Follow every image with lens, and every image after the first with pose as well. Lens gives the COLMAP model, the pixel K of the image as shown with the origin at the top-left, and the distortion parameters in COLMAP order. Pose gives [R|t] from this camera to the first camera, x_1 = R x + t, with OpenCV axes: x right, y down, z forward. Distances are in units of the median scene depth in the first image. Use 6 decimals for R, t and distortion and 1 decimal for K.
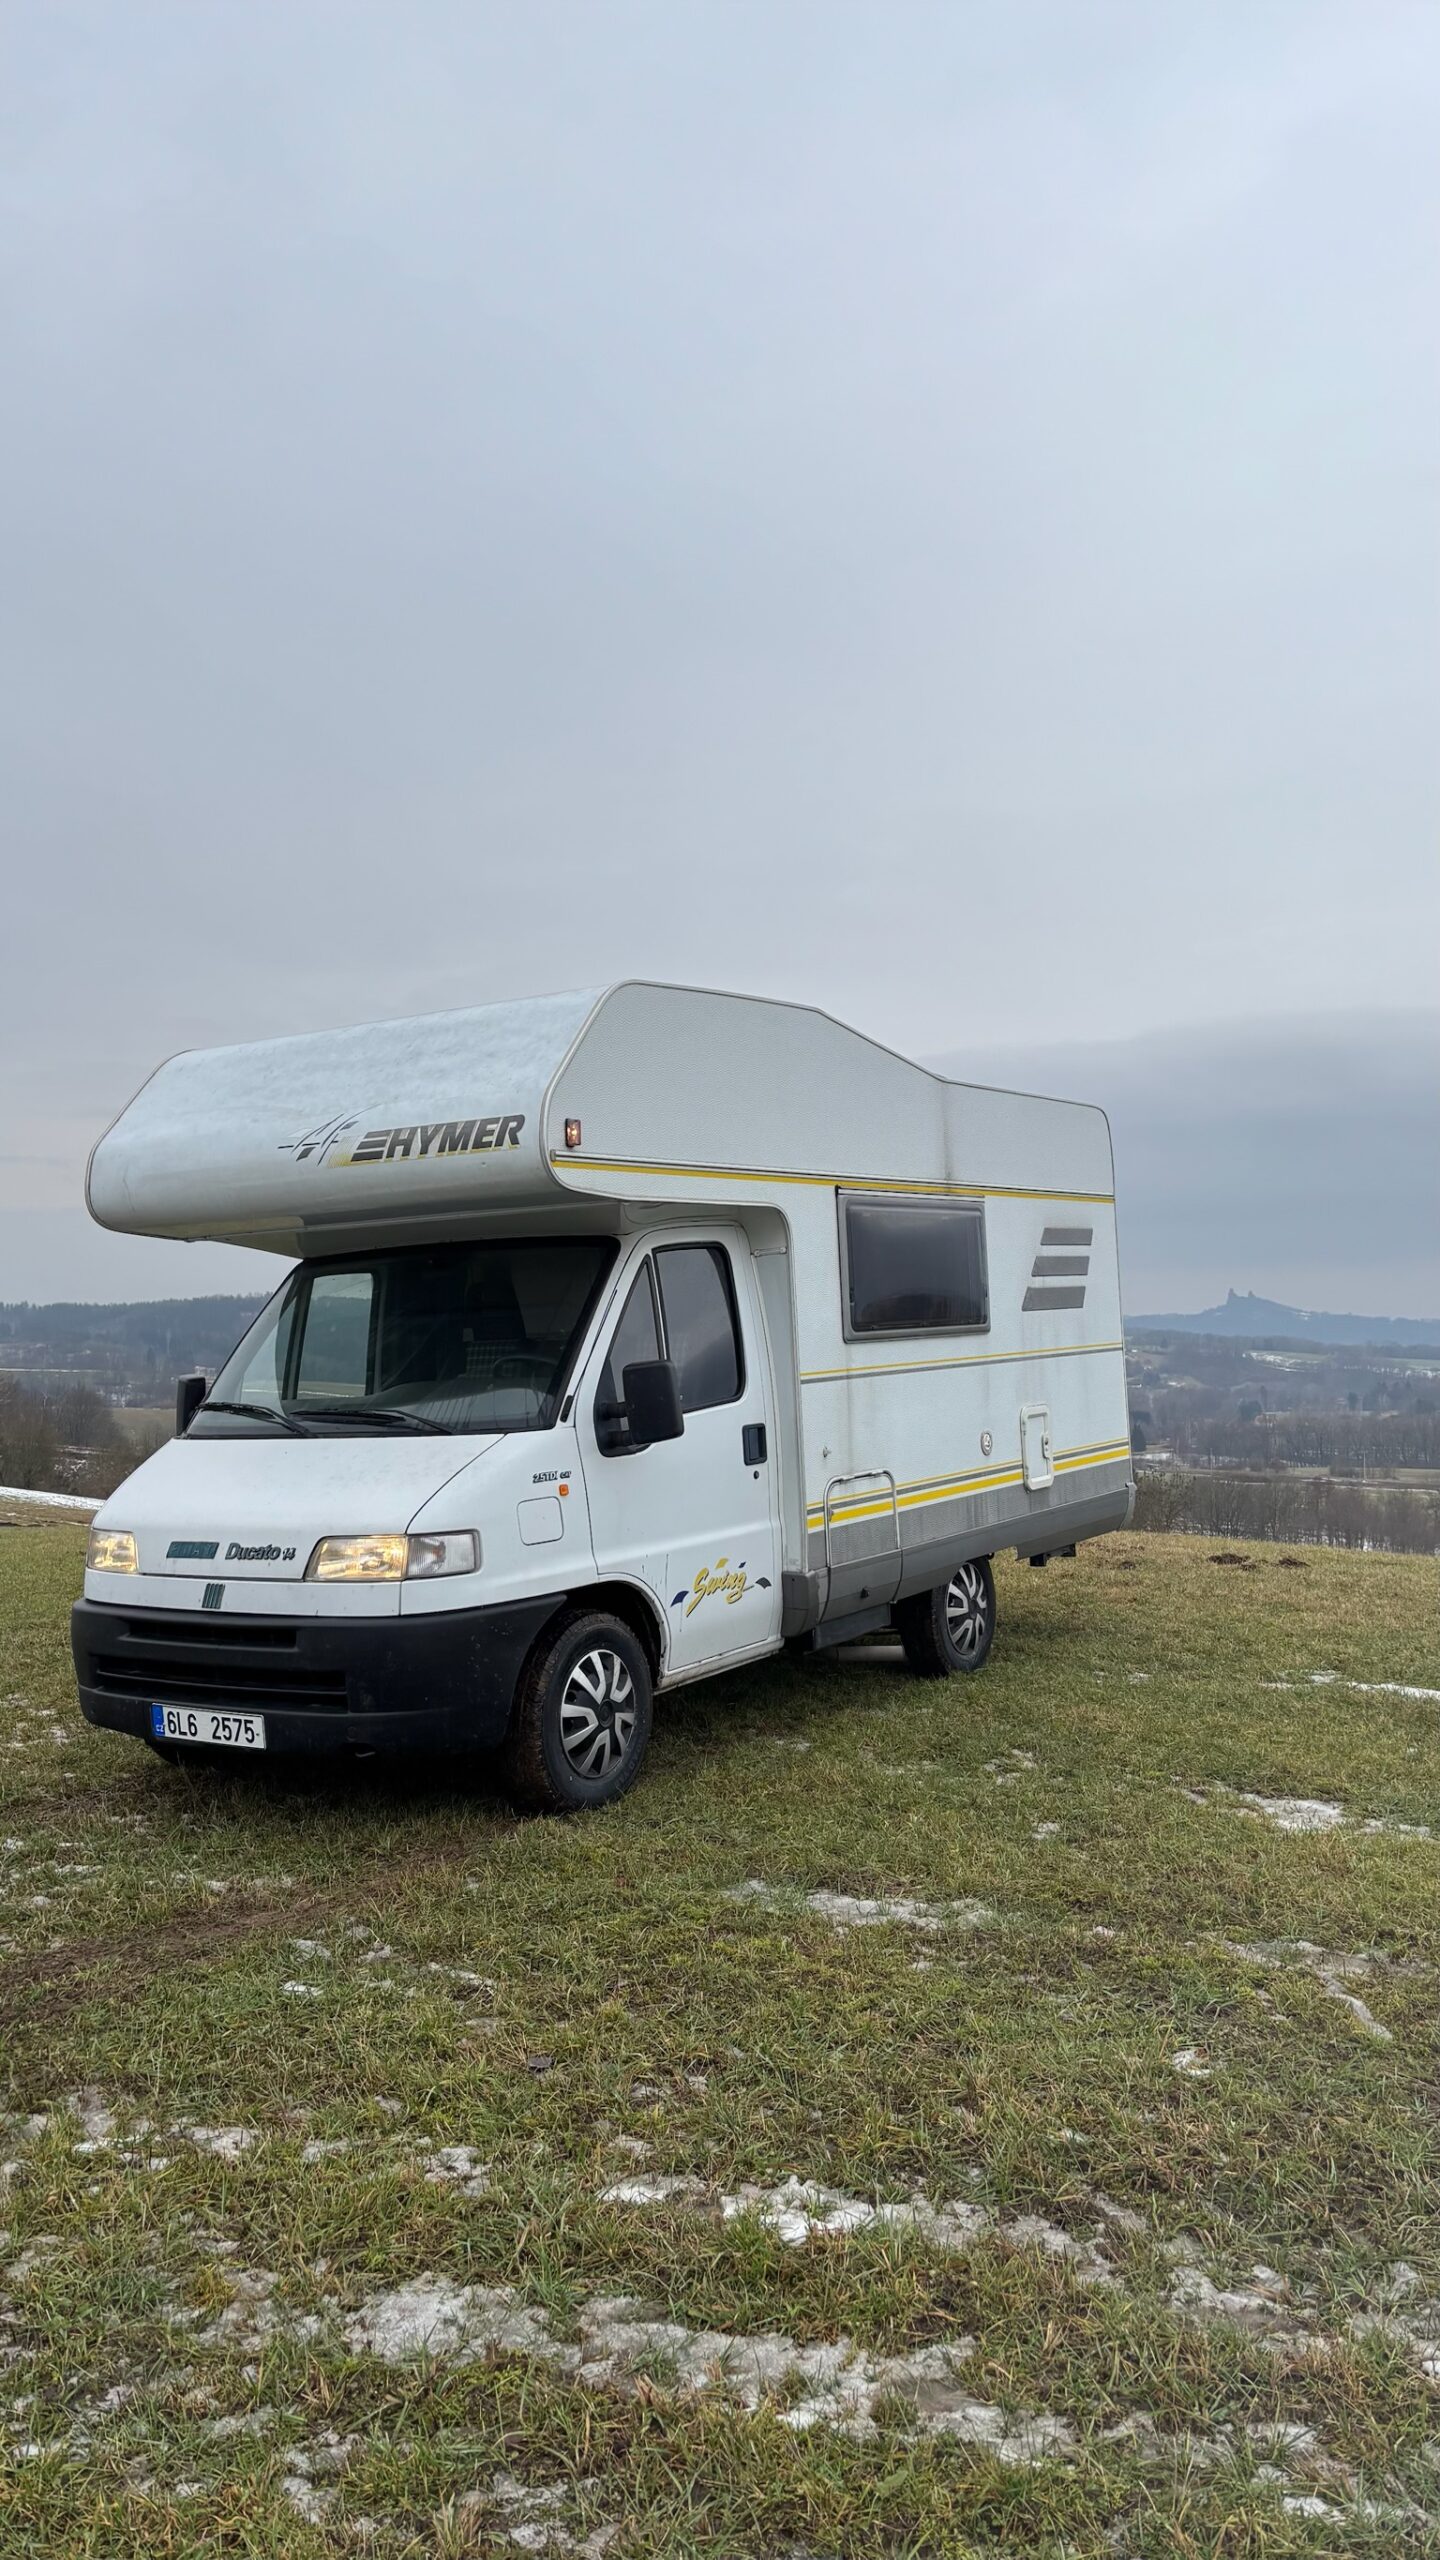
lens RADIAL K [[1999.7, 0, 720.0], [0, 1999.7, 1280.0], [0, 0, 1]] dist [-0.002314, -0.000730]
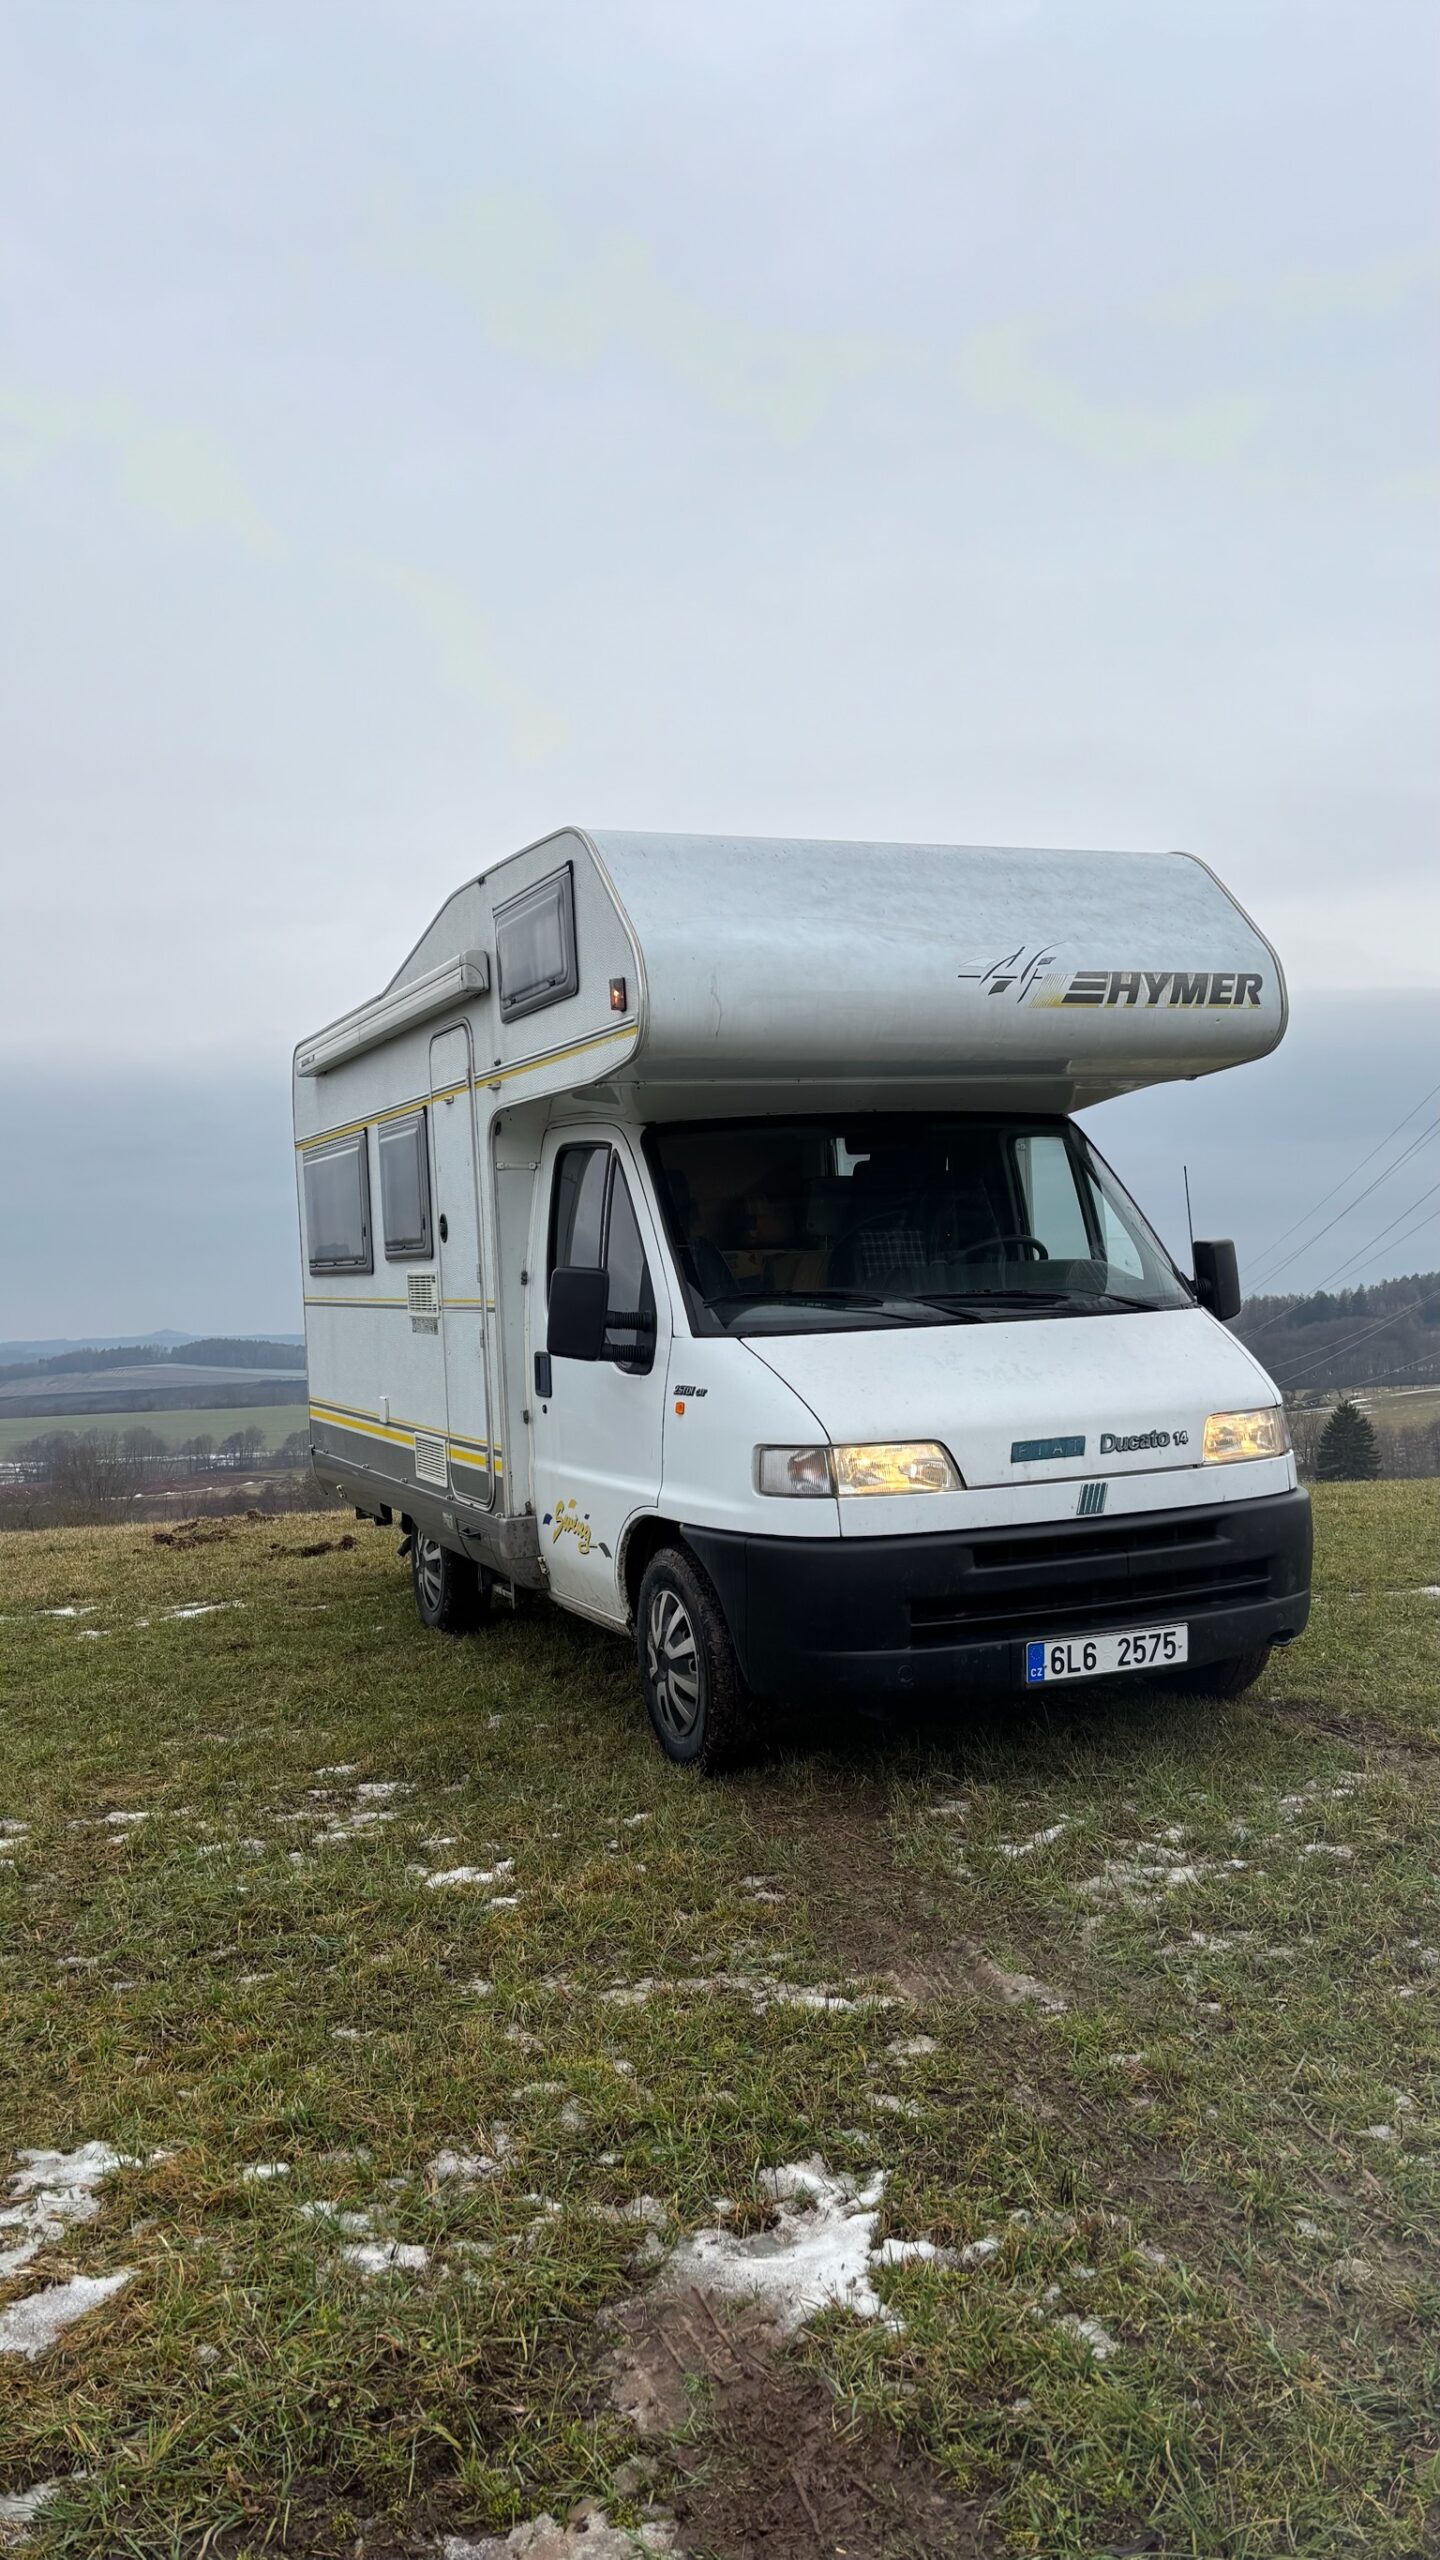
lens RADIAL K [[1999.7, 0, 720.0], [0, 1999.7, 1280.0], [0, 0, 1]] dist [-0.002314, -0.000730]
pose [[0.581911, 0.008859, 0.813205, -1.025277], [0.007639, 0.999837, -0.016358, 0.078938], [-0.813217, 0.015731, 0.581748, 0.638497]]
